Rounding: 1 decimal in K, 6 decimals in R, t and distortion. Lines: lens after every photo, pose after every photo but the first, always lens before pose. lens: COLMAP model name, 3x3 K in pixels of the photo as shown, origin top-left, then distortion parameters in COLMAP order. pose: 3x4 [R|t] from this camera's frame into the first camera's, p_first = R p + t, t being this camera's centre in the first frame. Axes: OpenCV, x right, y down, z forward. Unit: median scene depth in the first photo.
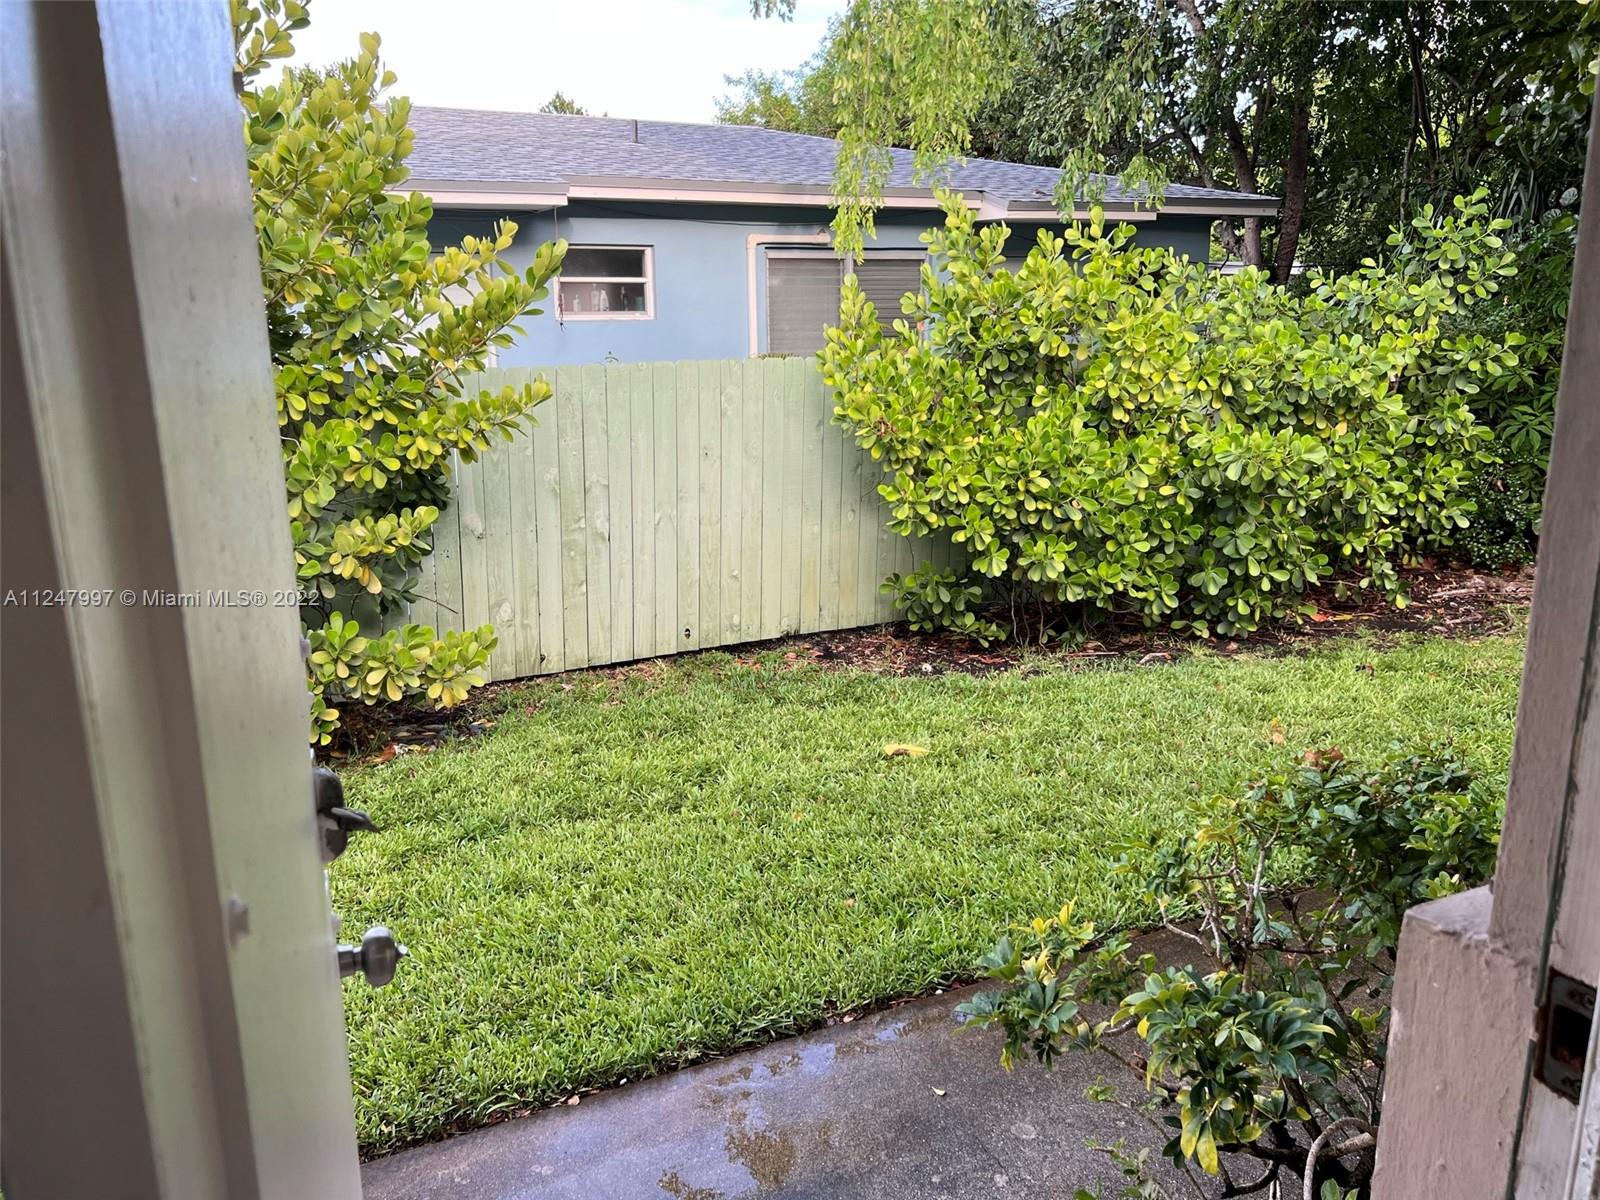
lens RADIAL K [[1201.8, 0, 797.3], [0, 1201.8, 594.9], [0, 0, 1]] dist [0.027535, -0.051035]
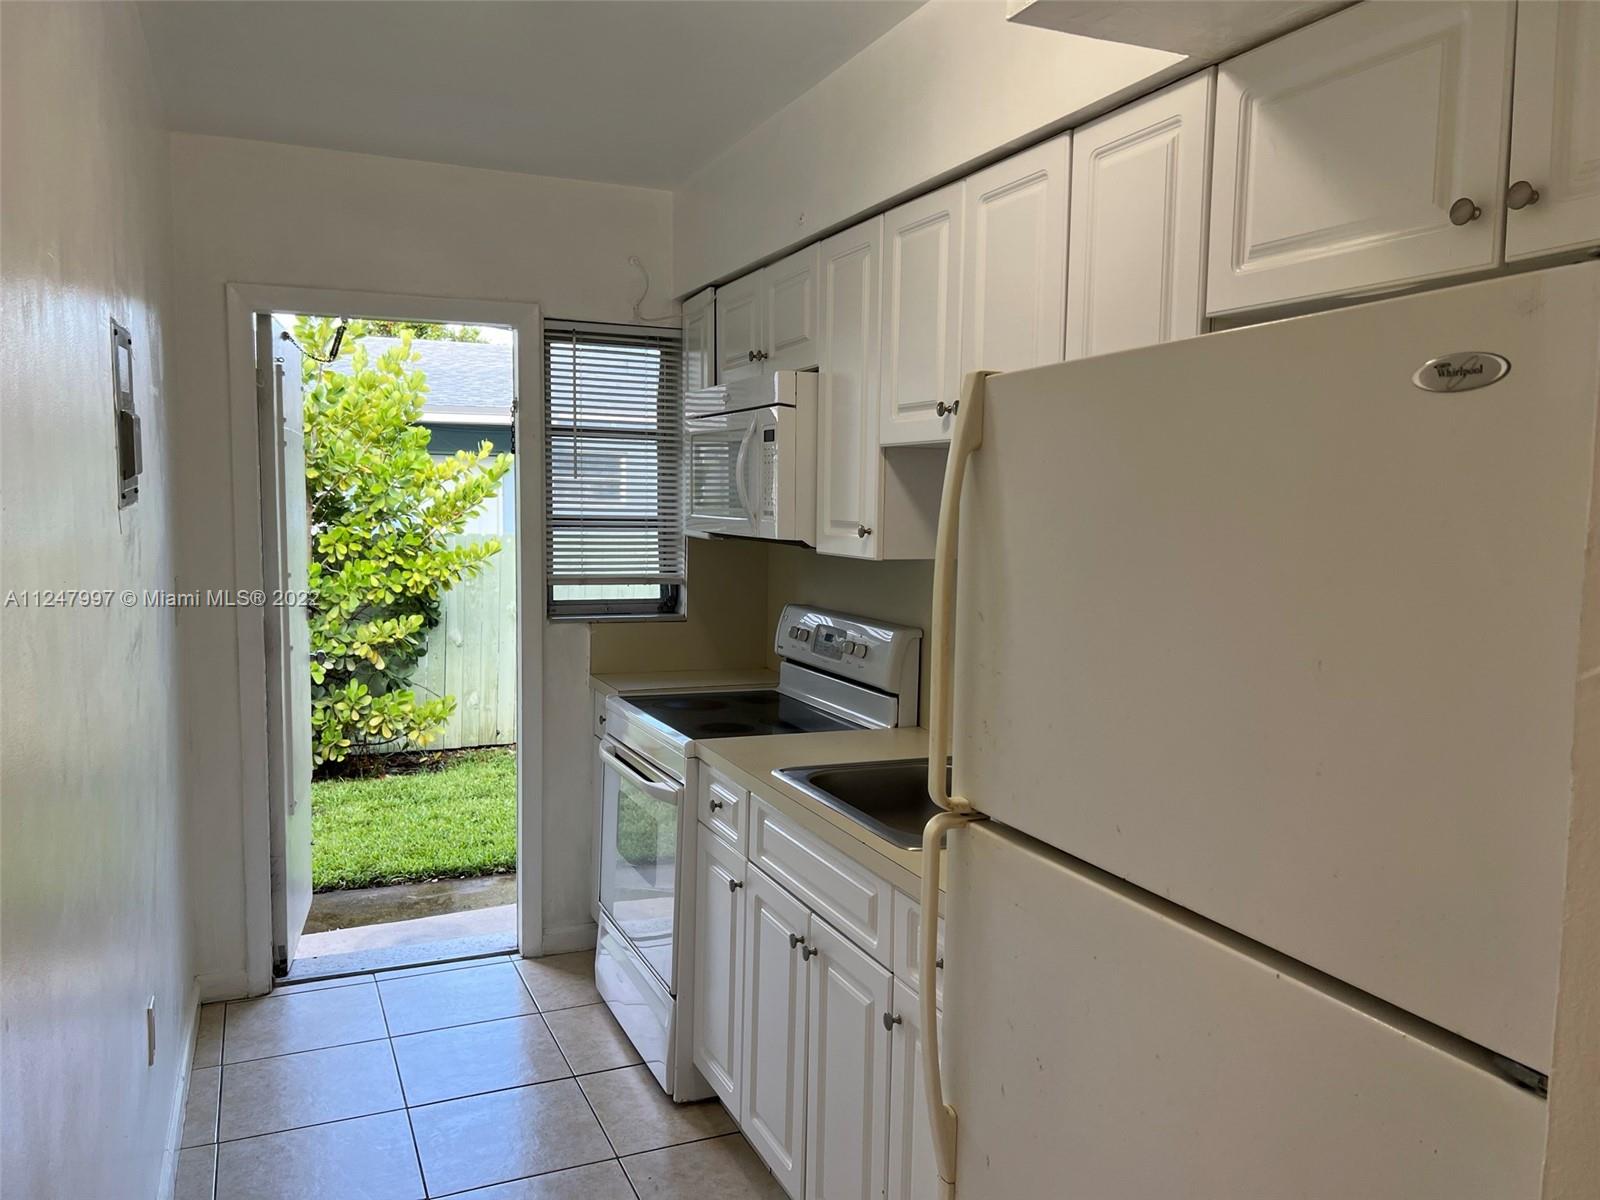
lens RADIAL K [[1201.8, 0, 793.9], [0, 1201.8, 595.1], [0, 0, 1]] dist [0.027535, -0.051035]
pose [[0.998460, 0.023099, -0.050434, 0.269611], [-0.030724, 0.987265, -0.156089, 0.133039], [0.046186, 0.157398, 0.986455, -0.550410]]
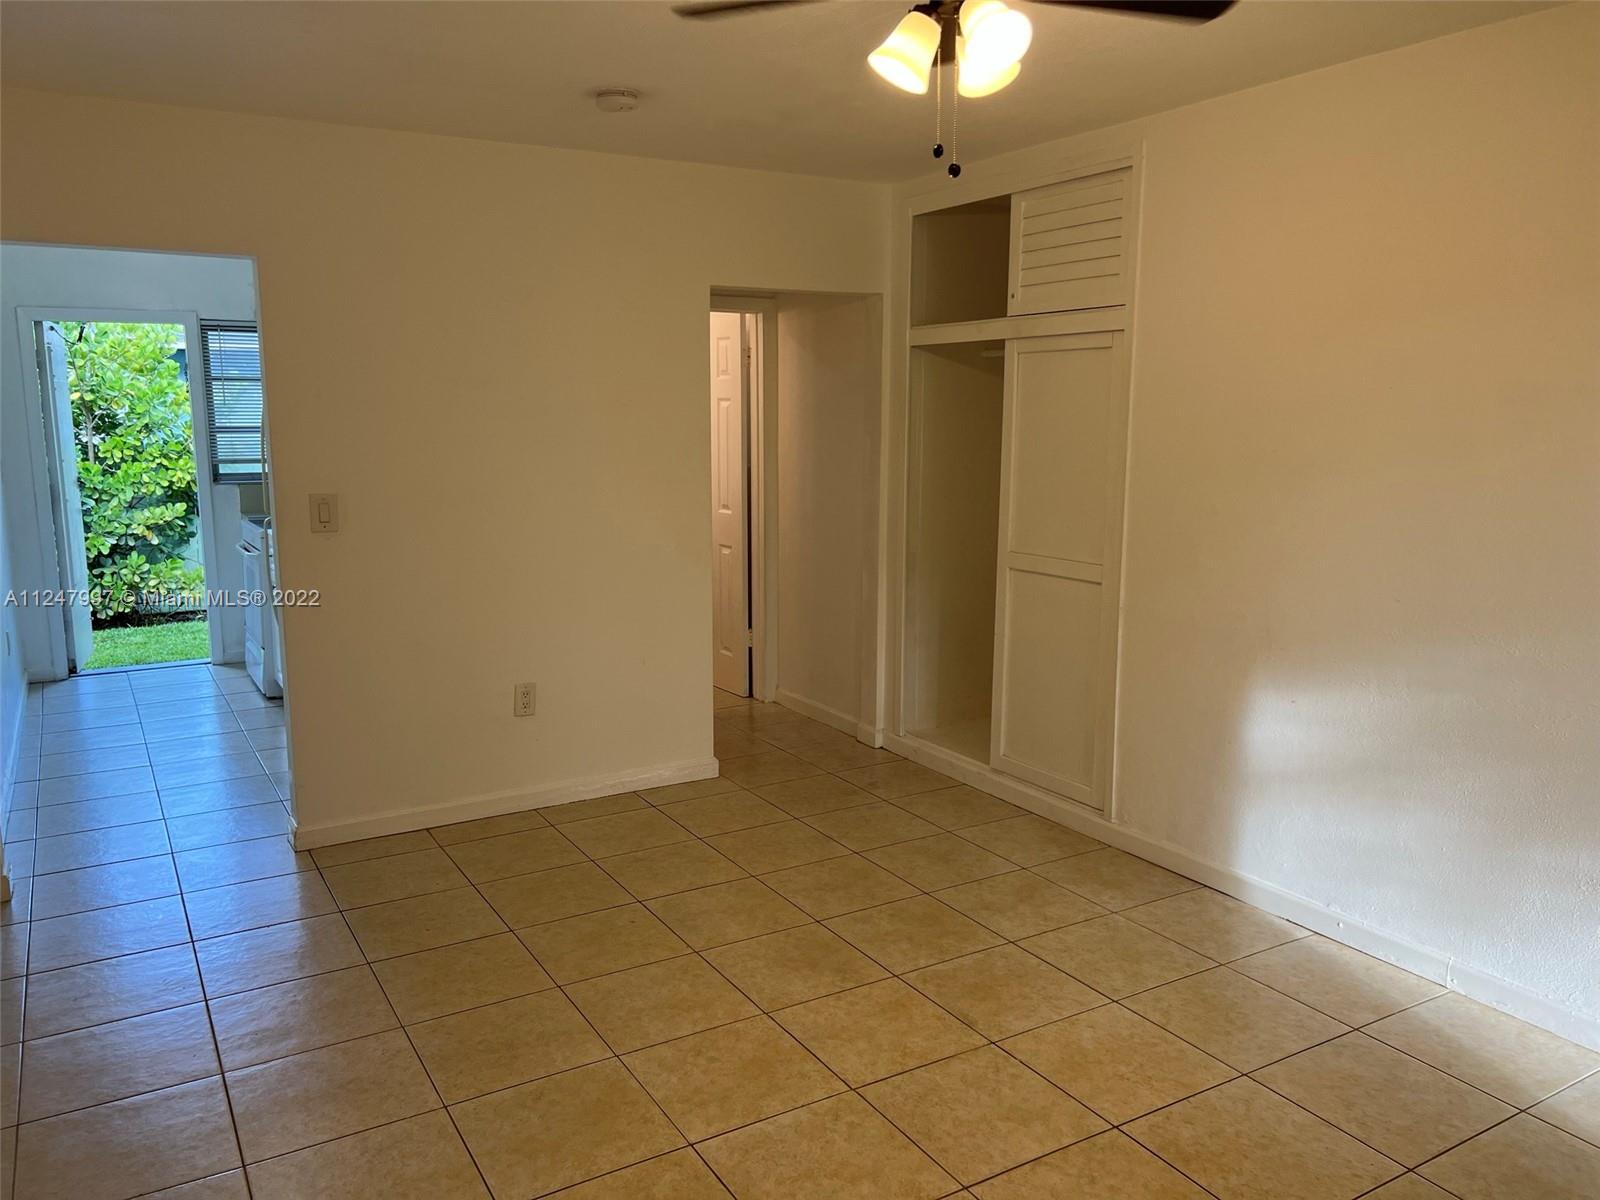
lens RADIAL K [[1201.8, 0, 808.1], [0, 1201.8, 604.6], [0, 0, 1]] dist [0.027535, -0.051035]
pose [[0.996524, -0.006978, 0.083010, 0.612124], [0.013031, 0.997277, -0.072591, 0.271957], [-0.082277, 0.073420, 0.993901, -1.181640]]
